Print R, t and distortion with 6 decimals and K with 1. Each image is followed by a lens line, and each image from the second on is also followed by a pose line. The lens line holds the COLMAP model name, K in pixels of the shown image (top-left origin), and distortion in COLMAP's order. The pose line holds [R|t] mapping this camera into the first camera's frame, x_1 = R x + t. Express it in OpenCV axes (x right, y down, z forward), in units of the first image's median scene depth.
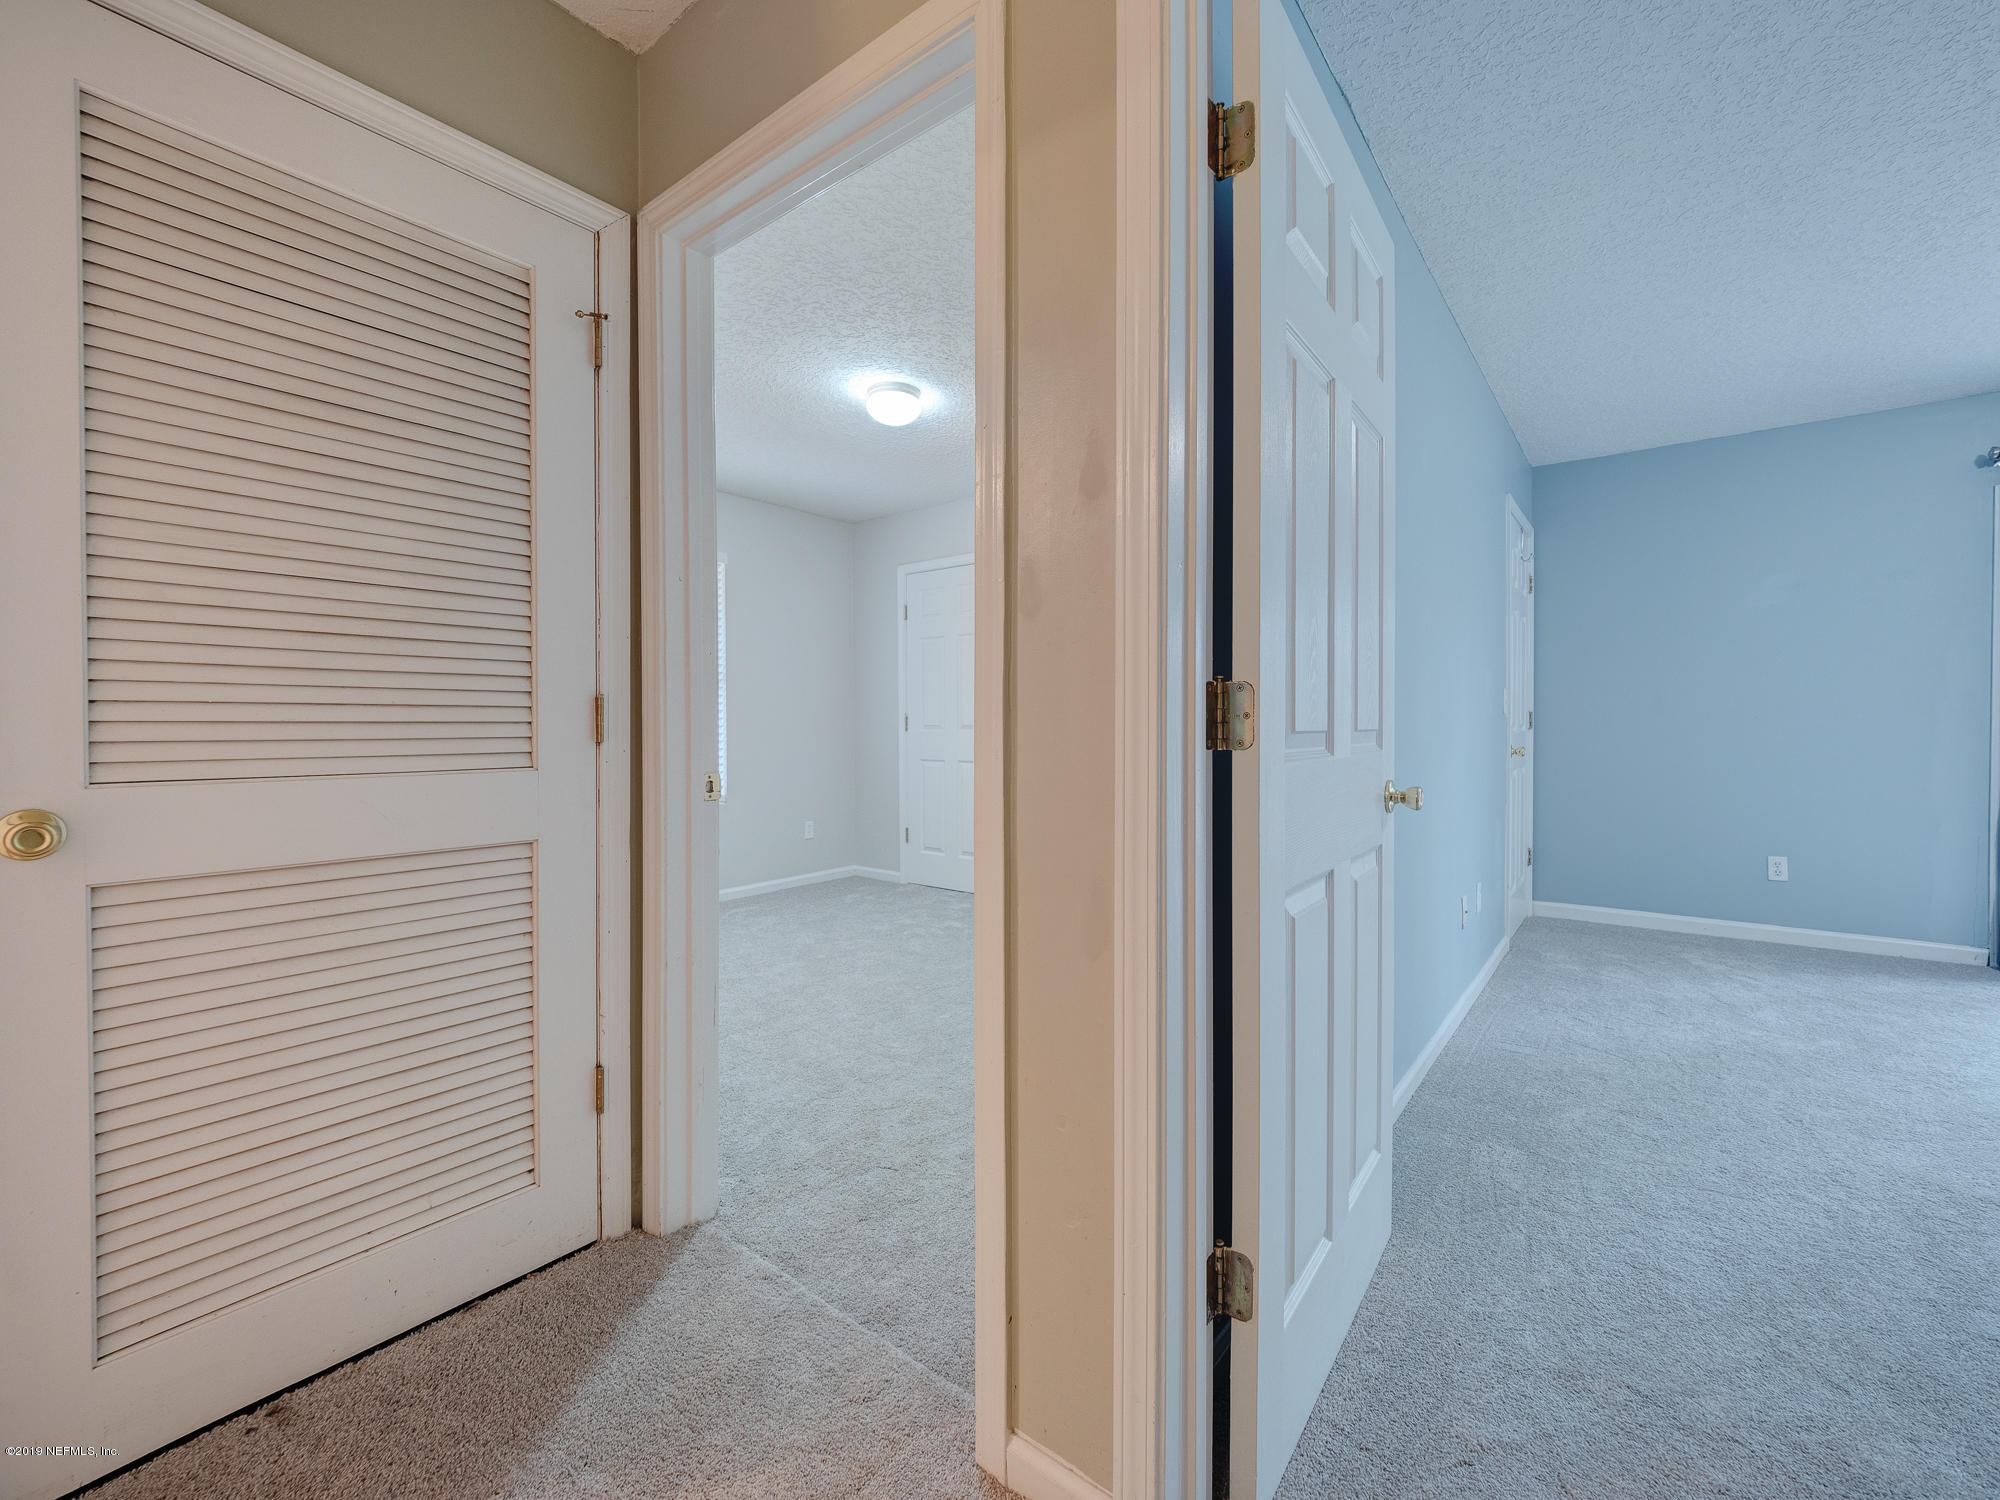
lens RADIAL K [[871.7, 0, 988.2], [0, 871.7, 711.1], [0, 0, 1]] dist [-0.001624, -0.000413]
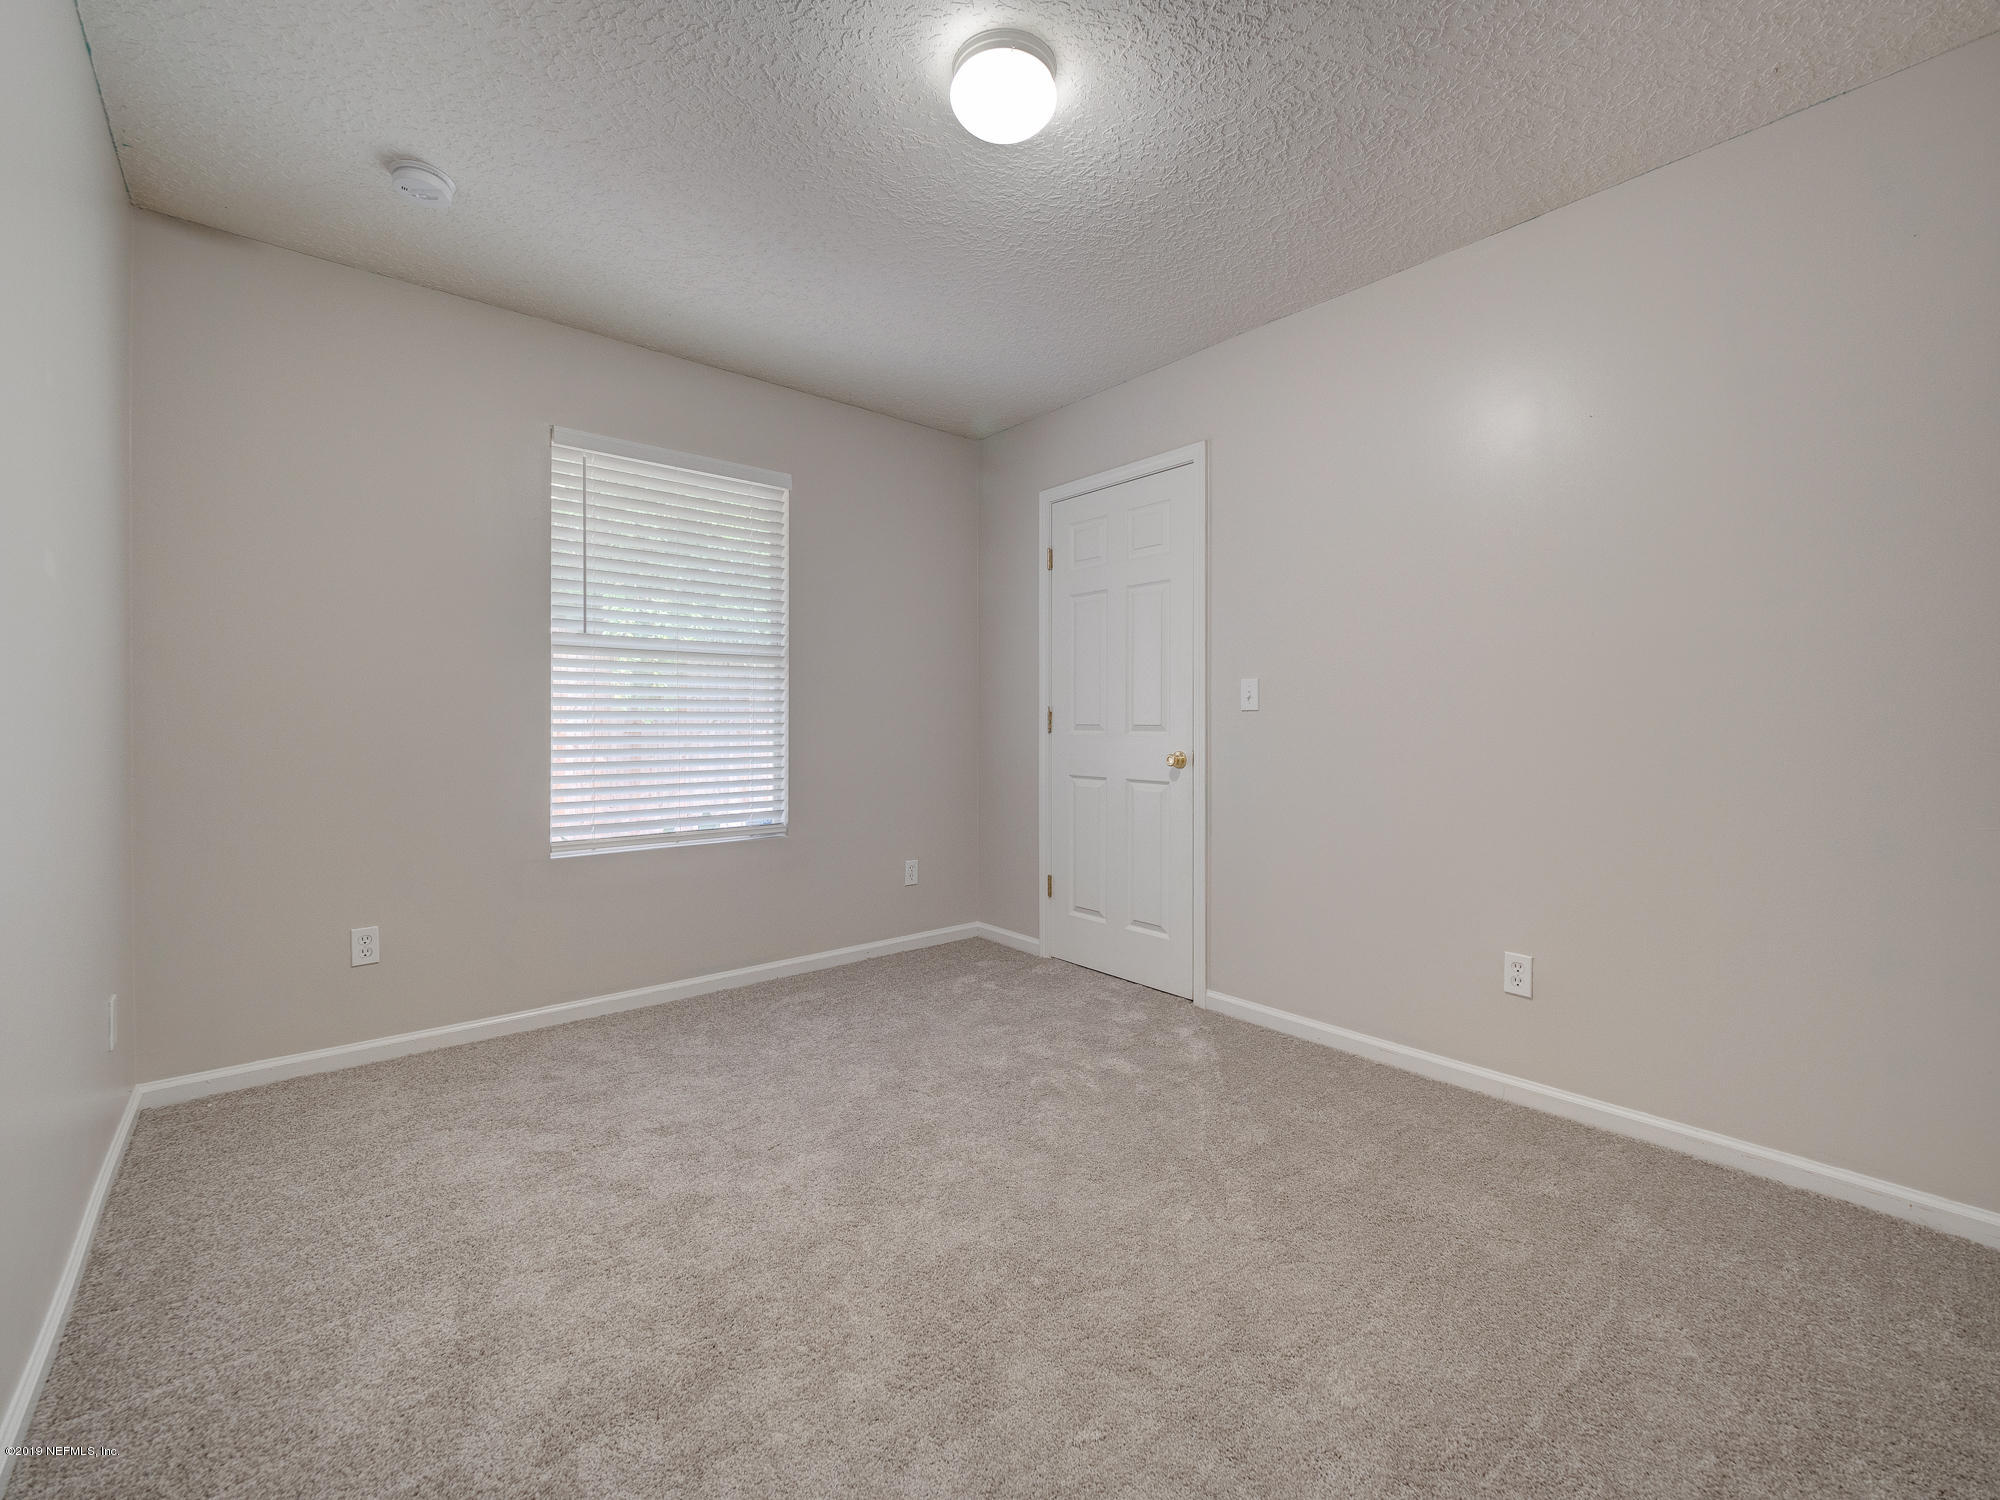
lens RADIAL K [[871.7, 0, 988.2], [0, 871.7, 711.1], [0, 0, 1]] dist [-0.001624, -0.000413]
pose [[0.981594, 0.005521, -0.190899, -0.013006], [-0.005821, 0.999983, -0.001012, 0.007787], [0.190890, 0.002104, 0.981609, 0.364256]]
